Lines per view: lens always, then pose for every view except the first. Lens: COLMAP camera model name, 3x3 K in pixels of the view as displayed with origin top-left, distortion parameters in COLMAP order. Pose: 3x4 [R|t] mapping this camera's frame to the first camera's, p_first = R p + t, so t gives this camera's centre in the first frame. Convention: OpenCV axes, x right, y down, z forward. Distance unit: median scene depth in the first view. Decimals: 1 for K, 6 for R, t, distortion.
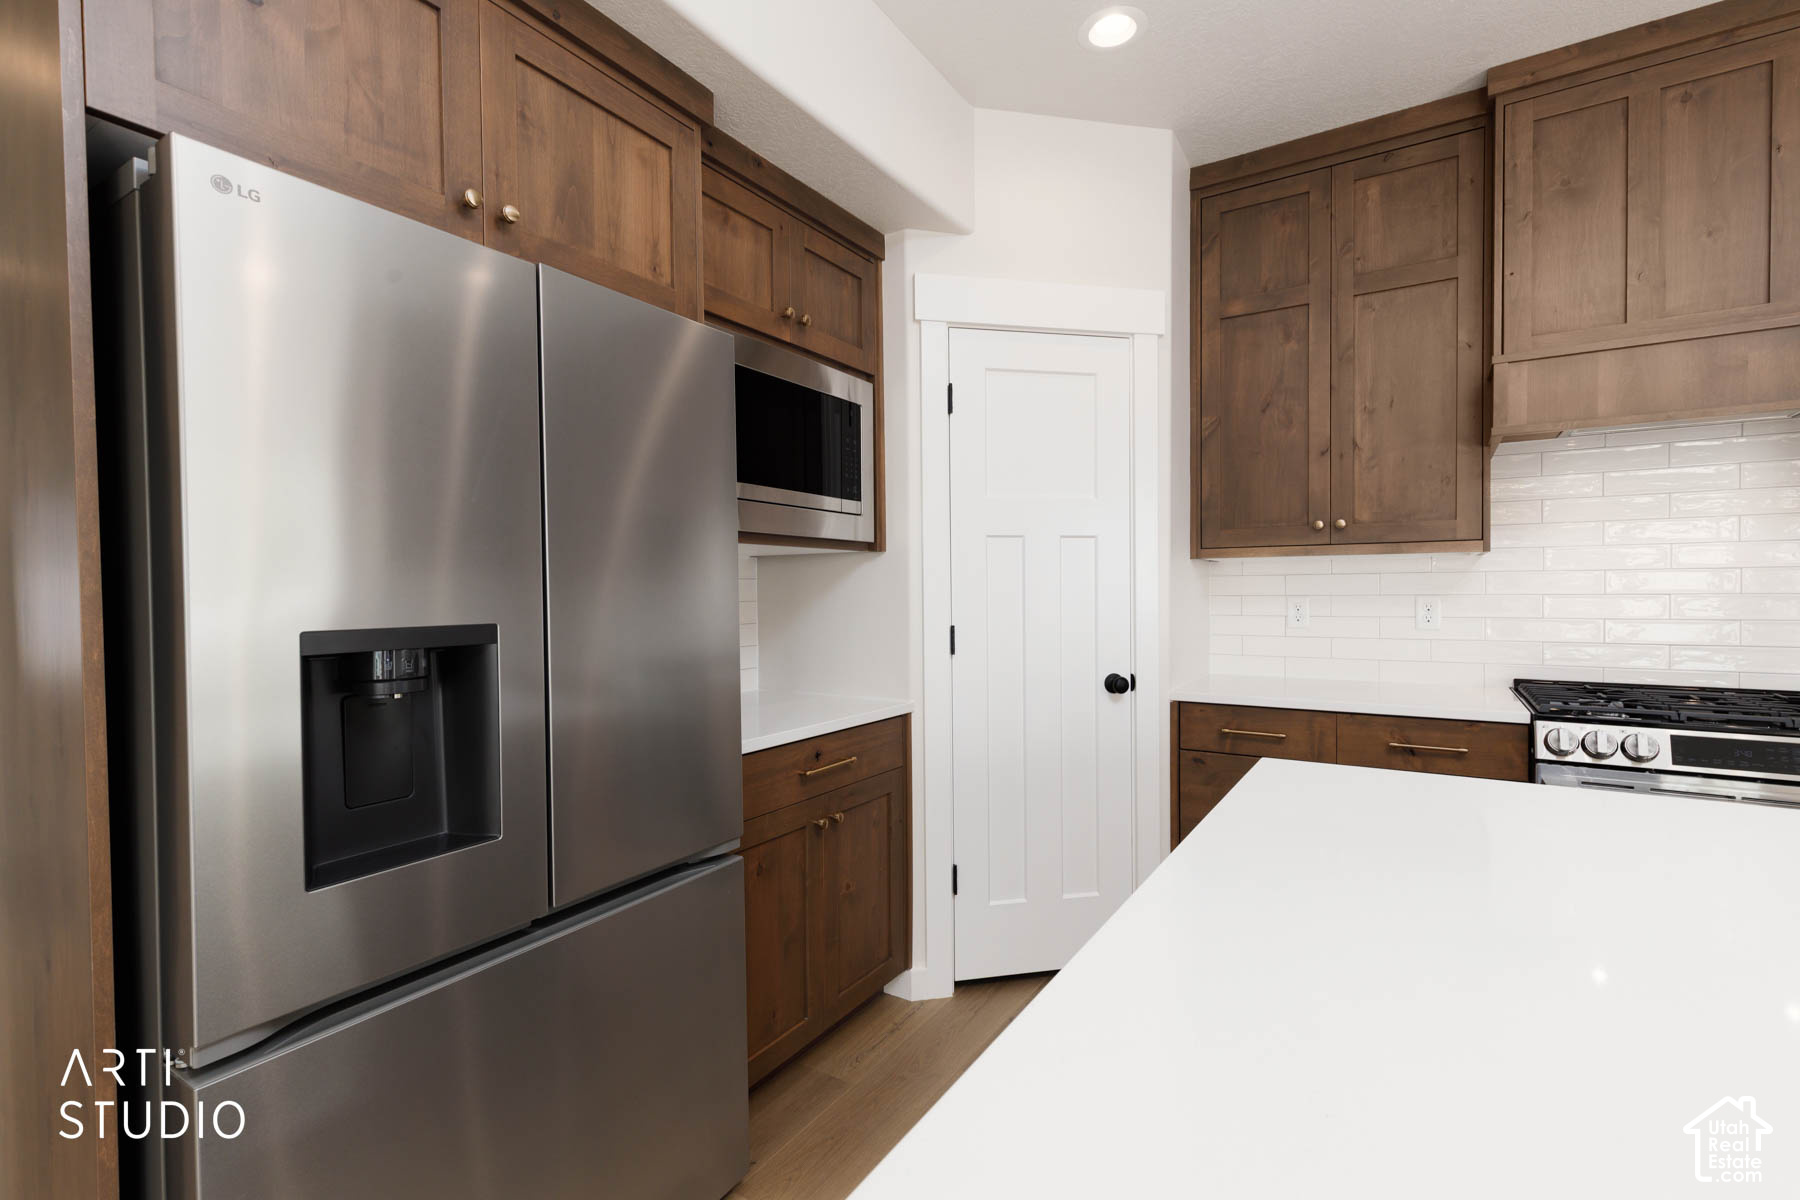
lens RADIAL K [[818.8, 0, 901.2], [0, 818.8, 603.8], [0, 0, 1]] dist [0.011341, -0.000817]
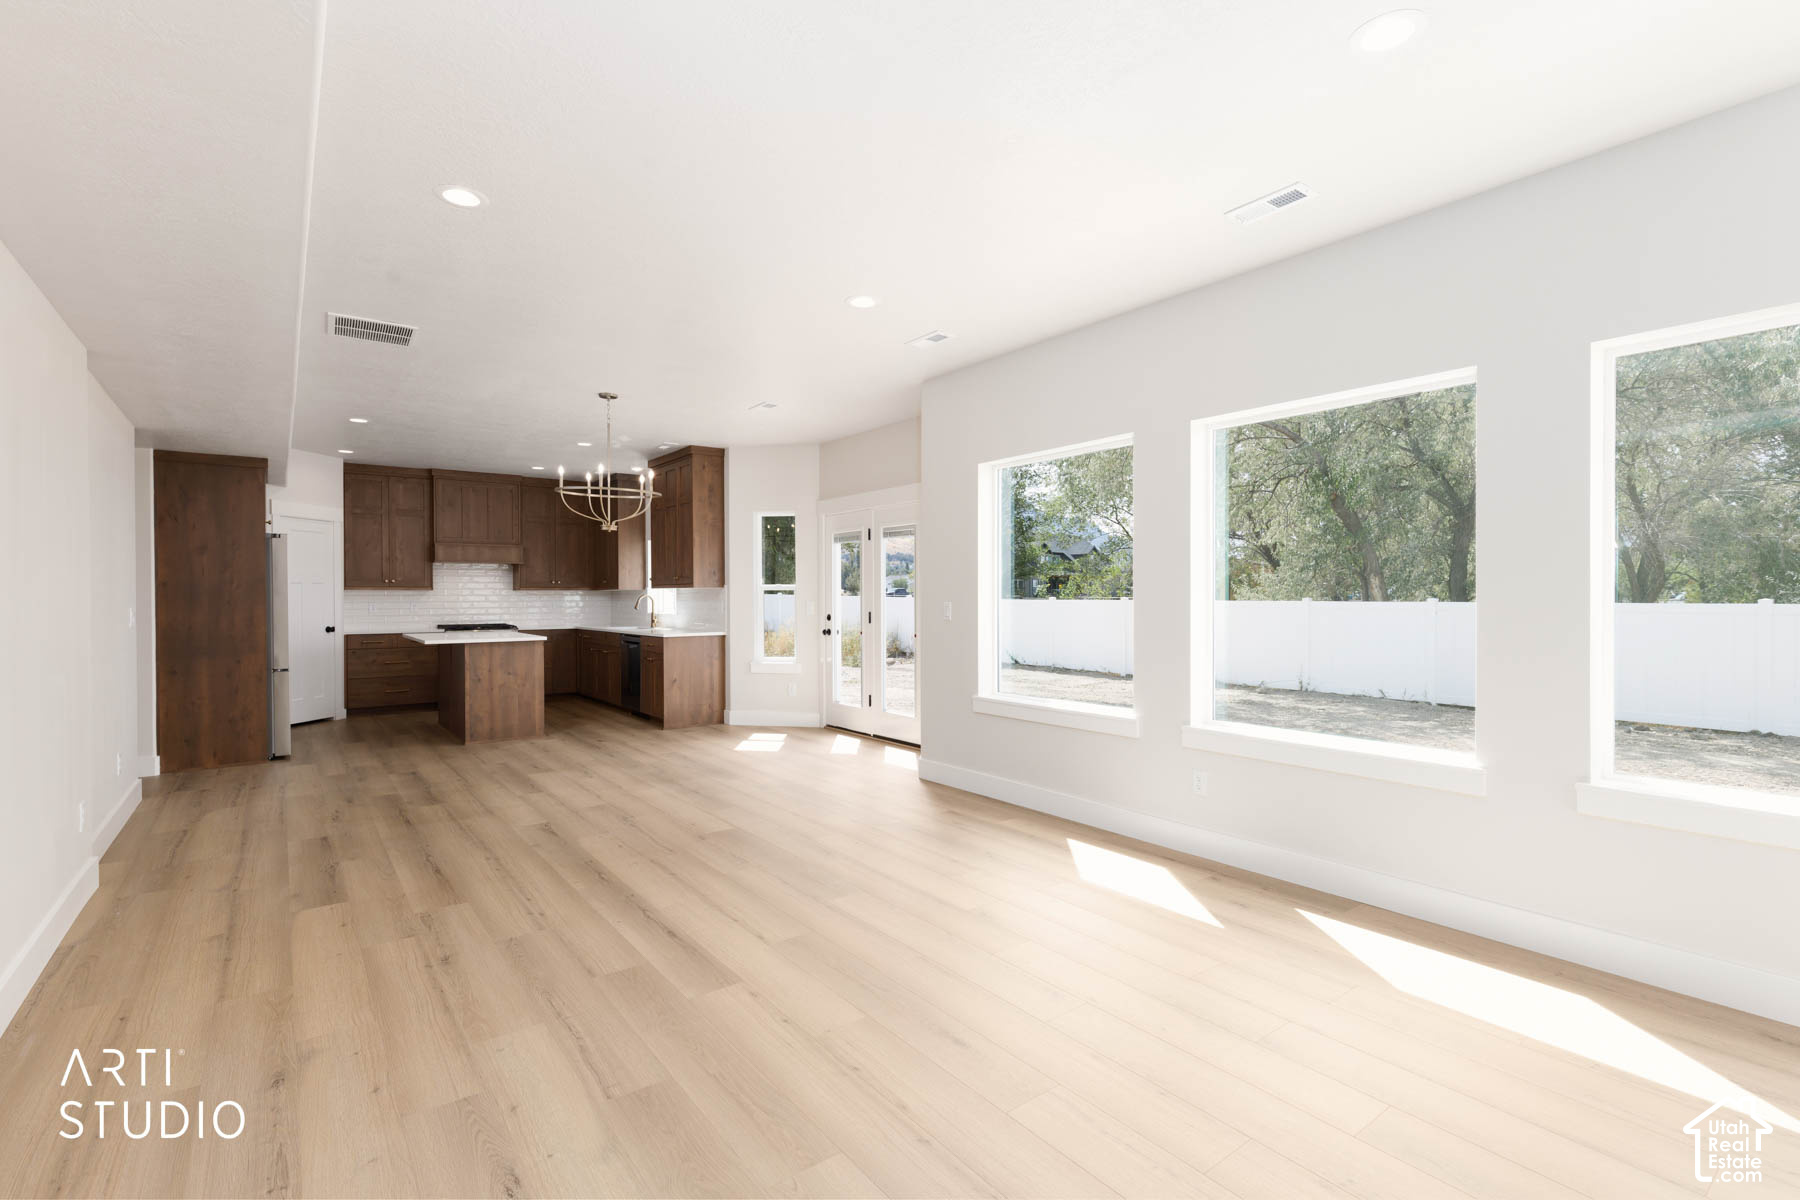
lens RADIAL K [[818.8, 0, 896.7], [0, 818.8, 593.3], [0, 0, 1]] dist [0.011341, -0.000817]
pose [[0.350422, 0.010936, 0.936528, -2.110424], [0.016901, 0.999695, -0.017997, 0.055199], [-0.936439, 0.022135, 0.350131, -2.359305]]
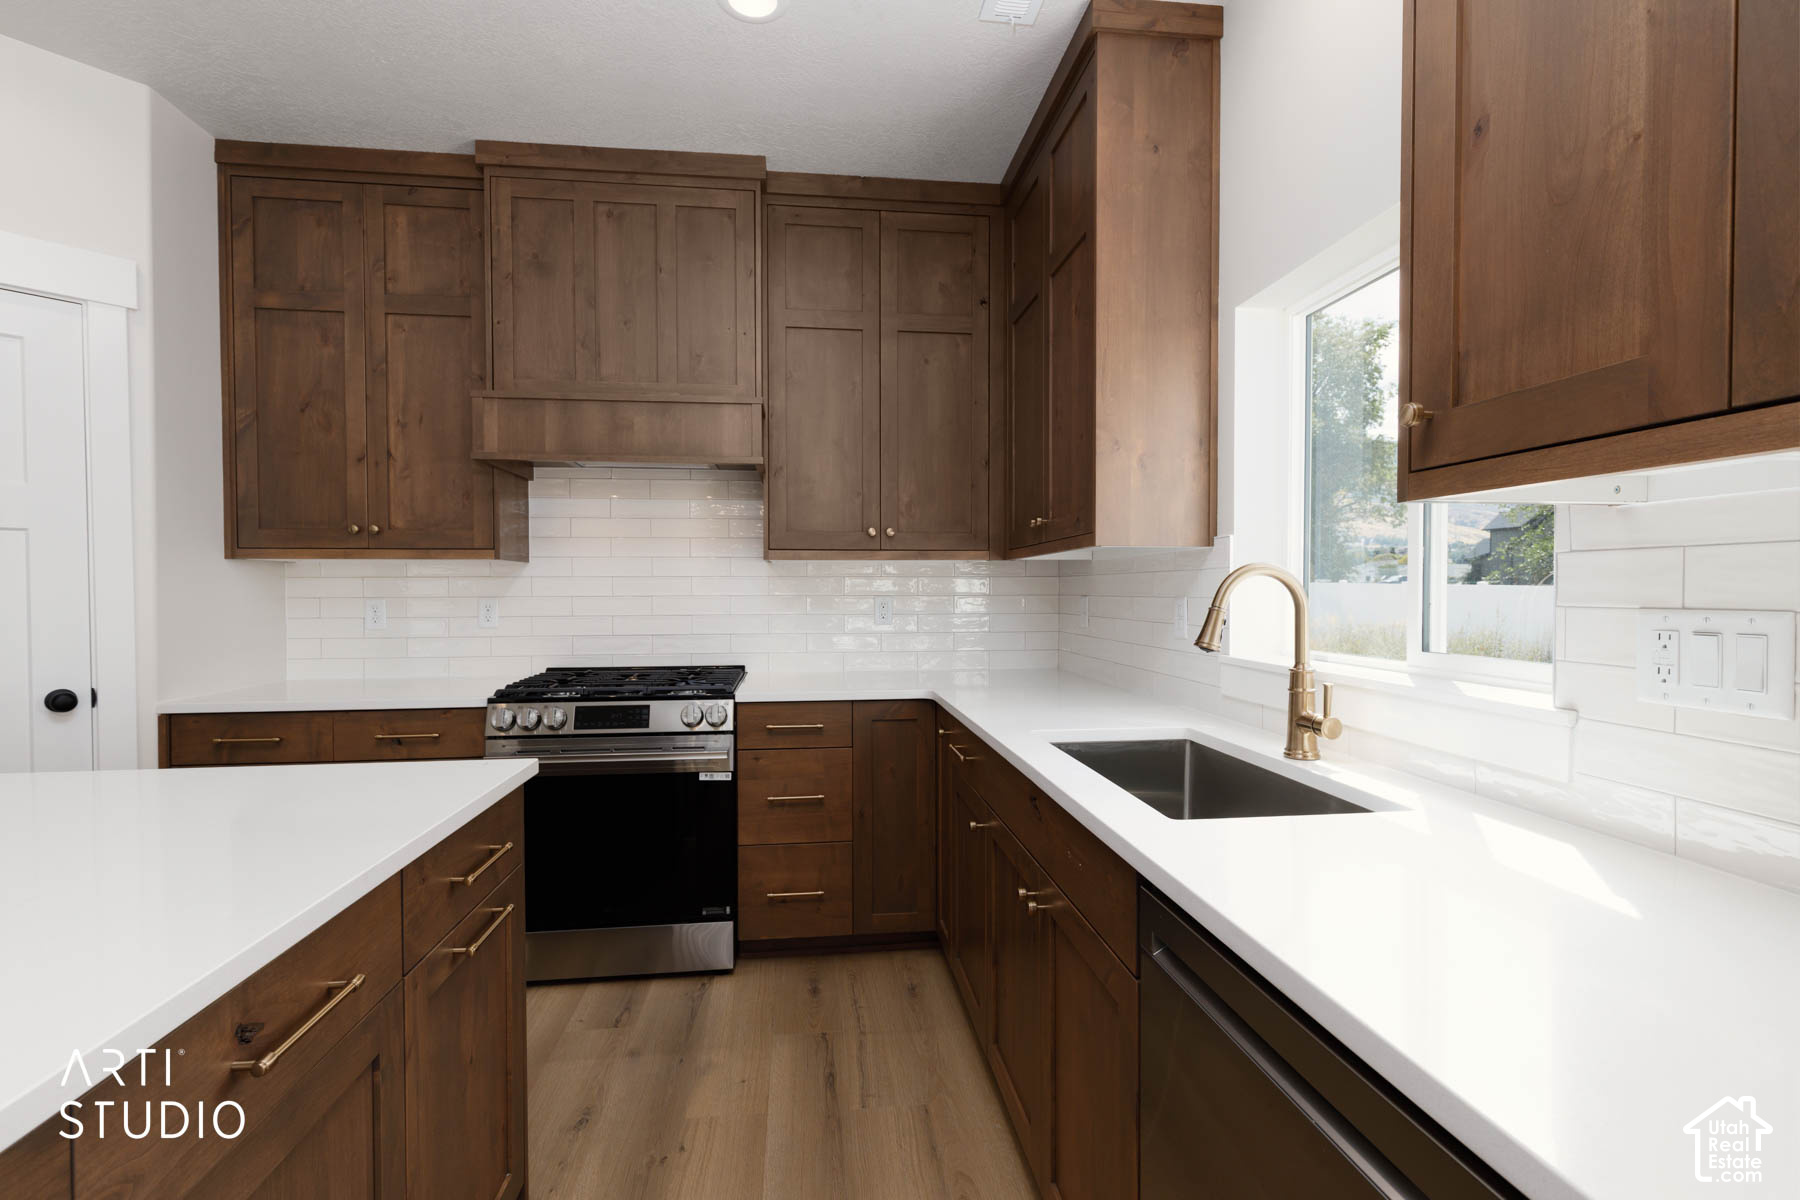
lens RADIAL K [[818.8, 0, 895.1], [0, 818.8, 601.8], [0, 0, 1]] dist [0.011341, -0.000817]
pose [[0.777568, -0.006211, 0.628769, 0.425324], [0.008300, 0.999965, -0.000385, 0.000803], [-0.628744, 0.005518, 0.777592, -0.246621]]
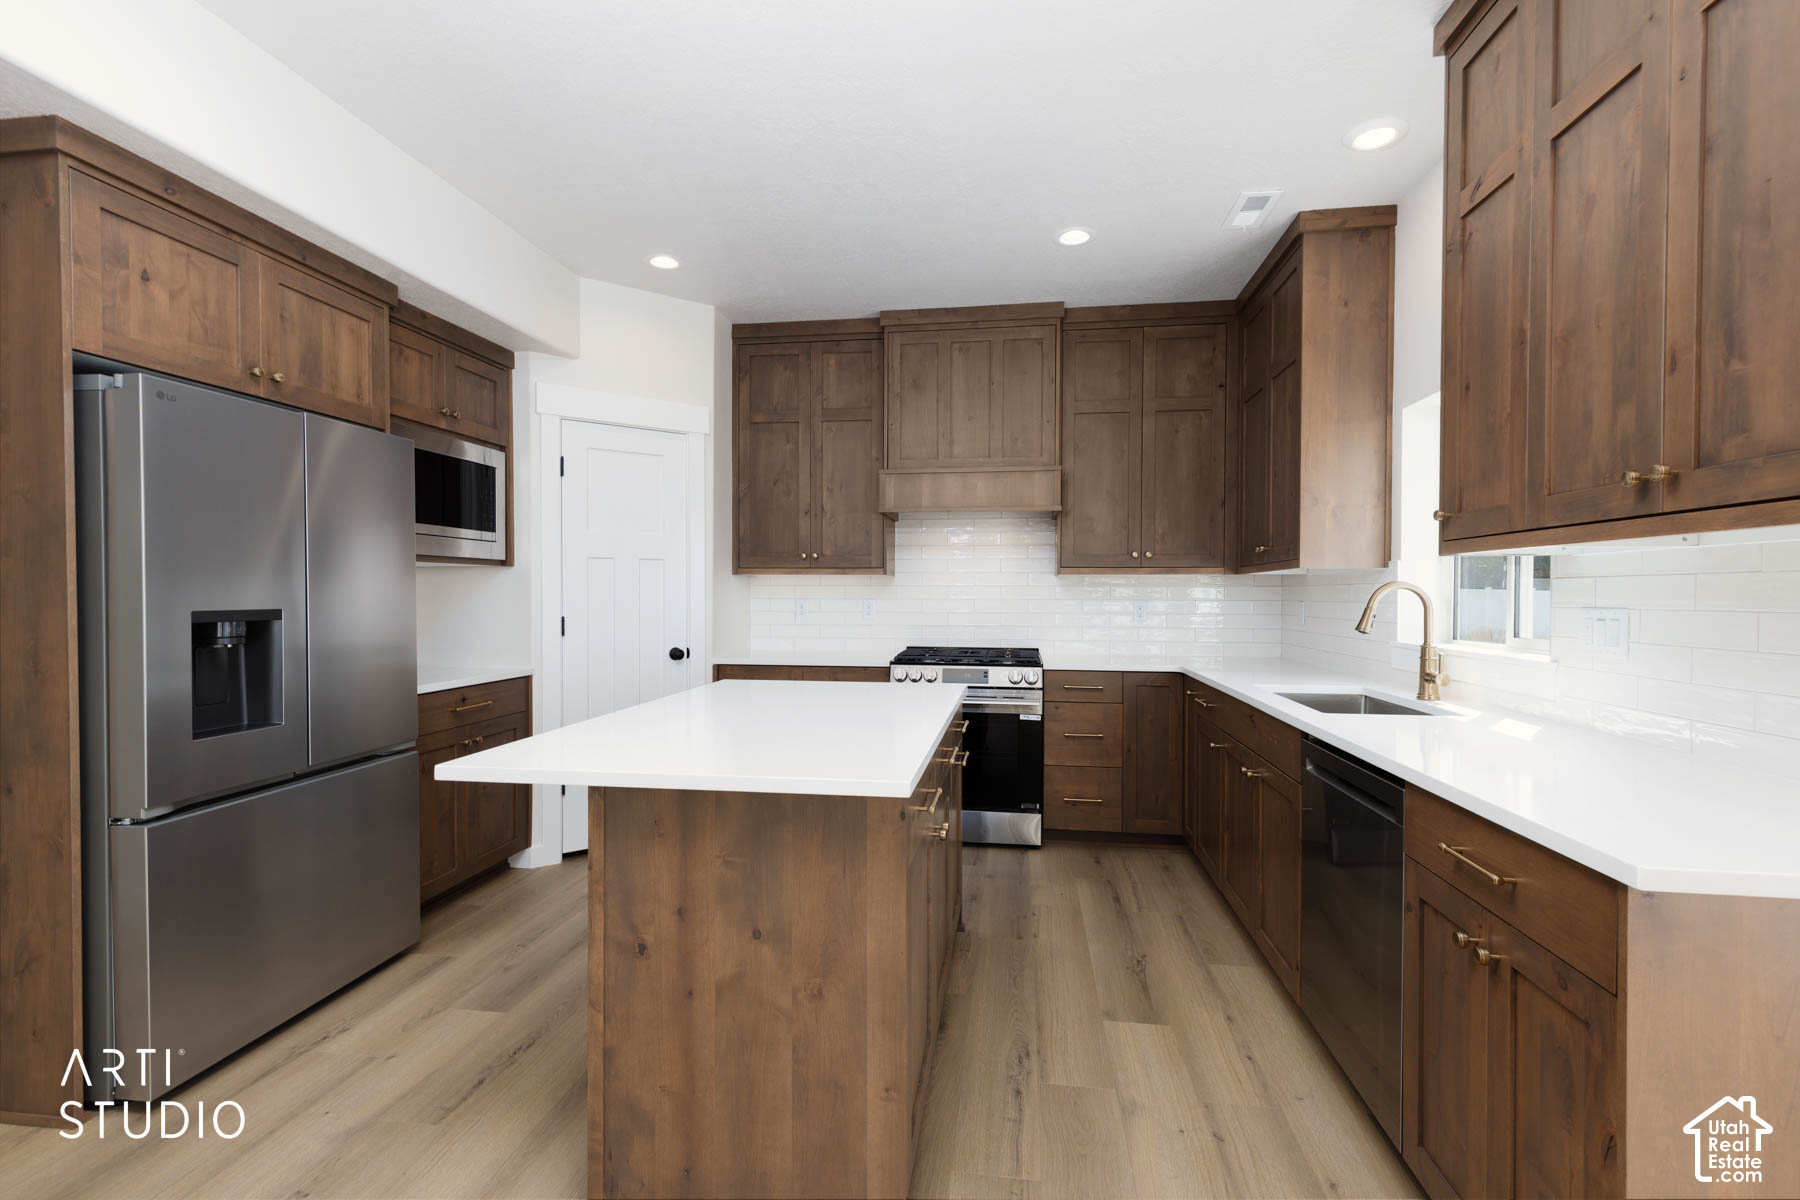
lens RADIAL K [[818.8, 0, 897.7], [0, 818.8, 600.4], [0, 0, 1]] dist [0.011341, -0.000817]
pose [[0.913797, 0.006345, 0.406122, 0.012977], [-0.002796, 0.999953, -0.009333, 0.009282], [-0.406162, 0.007394, 0.913771, -0.645858]]
